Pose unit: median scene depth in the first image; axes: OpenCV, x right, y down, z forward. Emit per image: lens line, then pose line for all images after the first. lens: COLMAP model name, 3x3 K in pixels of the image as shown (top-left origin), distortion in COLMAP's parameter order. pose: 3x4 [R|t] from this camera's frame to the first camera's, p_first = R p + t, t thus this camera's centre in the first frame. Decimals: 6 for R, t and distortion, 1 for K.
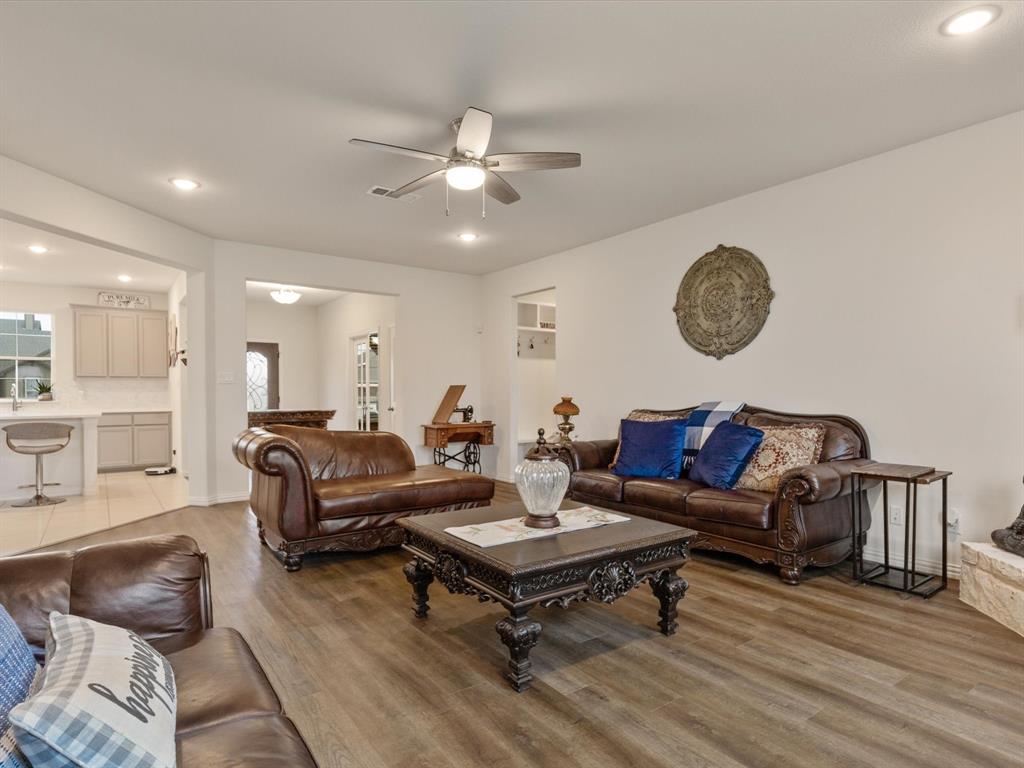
lens RADIAL K [[574.6, 0, 513.0], [0, 574.6, 398.0], [0, 0, 1]] dist [0.002130, -0.000297]
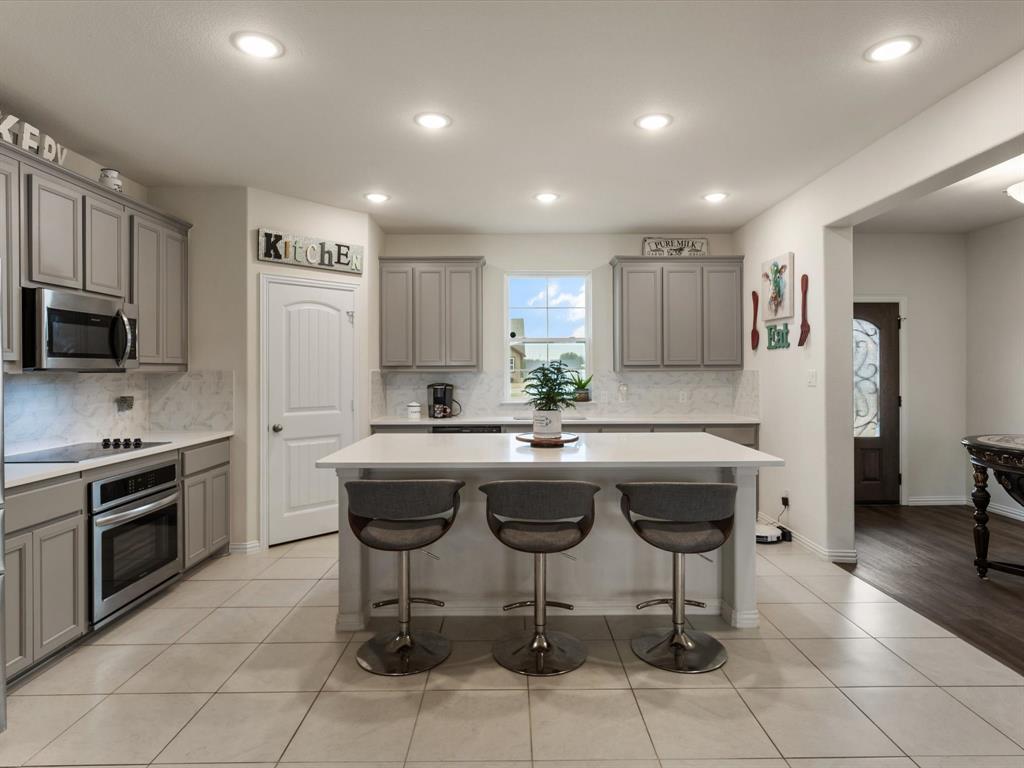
lens RADIAL K [[569.1, 0, 518.8], [0, 569.1, 368.0], [0, 0, 1]] dist [0.001321, 0.000048]
pose [[0.818492, 0.000003, -0.574518, -0.753547], [-0.005957, 0.999946, -0.008481, -0.045055], [0.574487, 0.010364, 0.818448, 0.621573]]
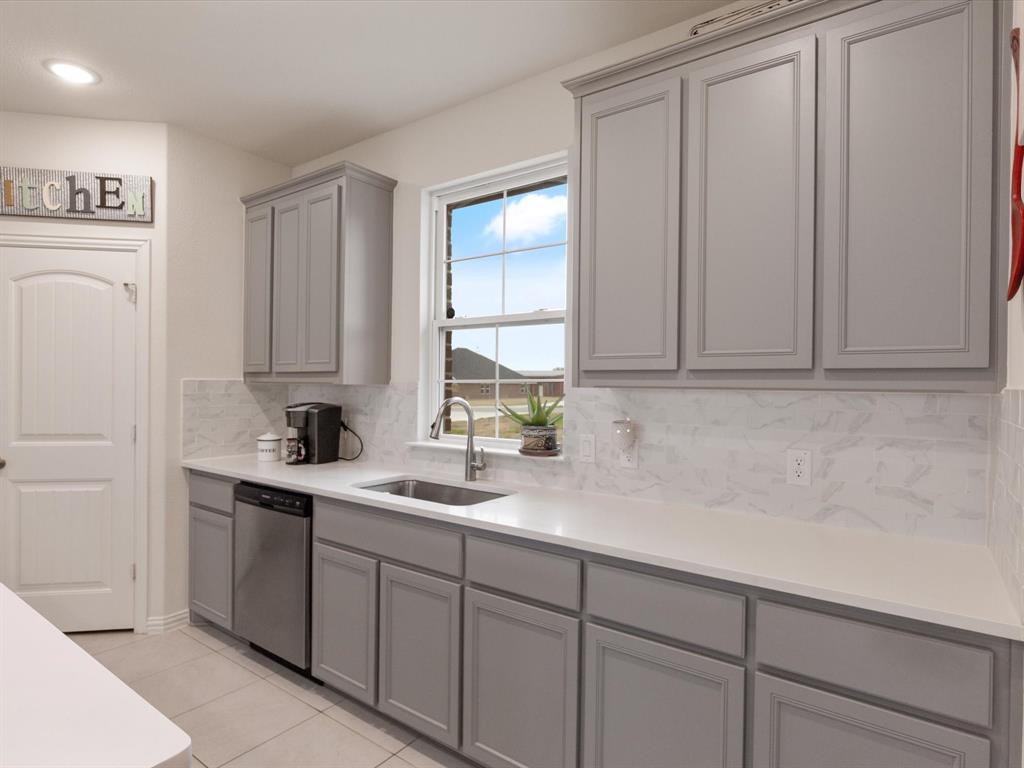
lens RADIAL K [[556.9, 0, 519.3], [0, 556.9, 380.6], [0, 0, 1]] dist [-0.002946, -0.000517]
pose [[0.324842, 0.006031, -0.945749, -0.845447], [-0.019466, 0.999810, -0.000311, -0.052401], [0.945568, 0.018511, 0.324898, 1.401999]]
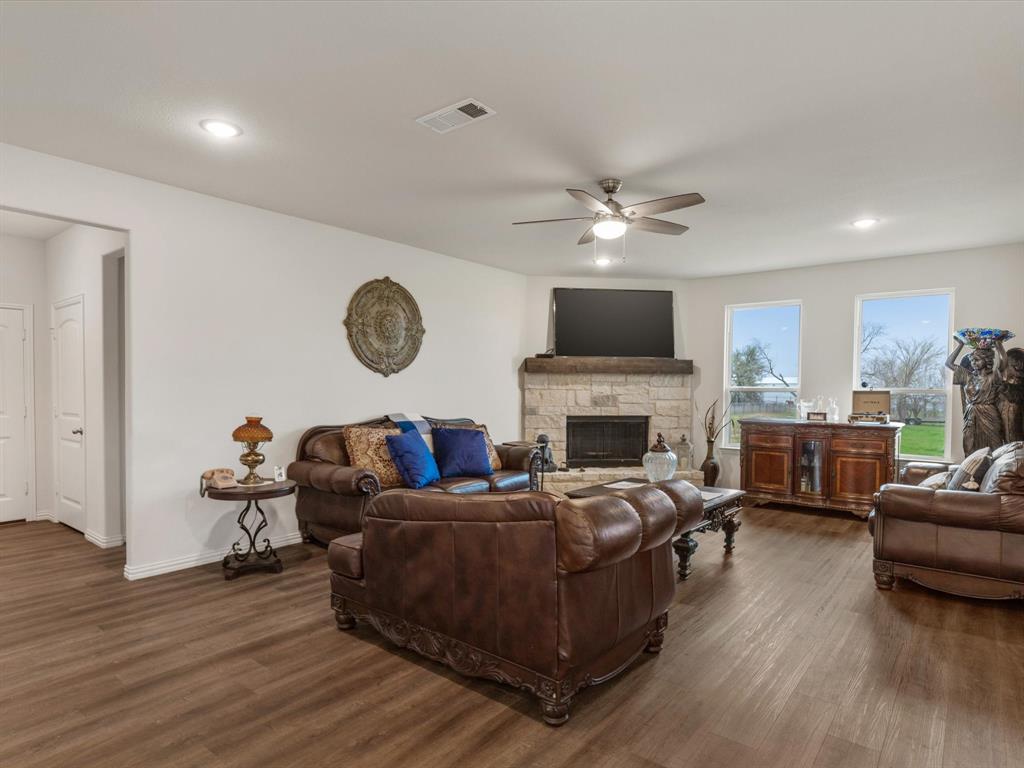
lens RADIAL K [[574.6, 0, 513.0], [0, 574.6, 398.0], [0, 0, 1]] dist [0.002130, -0.000297]
pose [[-0.263557, -0.014822, 0.964530, -0.743123], [0.003904, 0.999857, 0.016432, -0.038492], [-0.964636, 0.008096, -0.263462, 0.963483]]
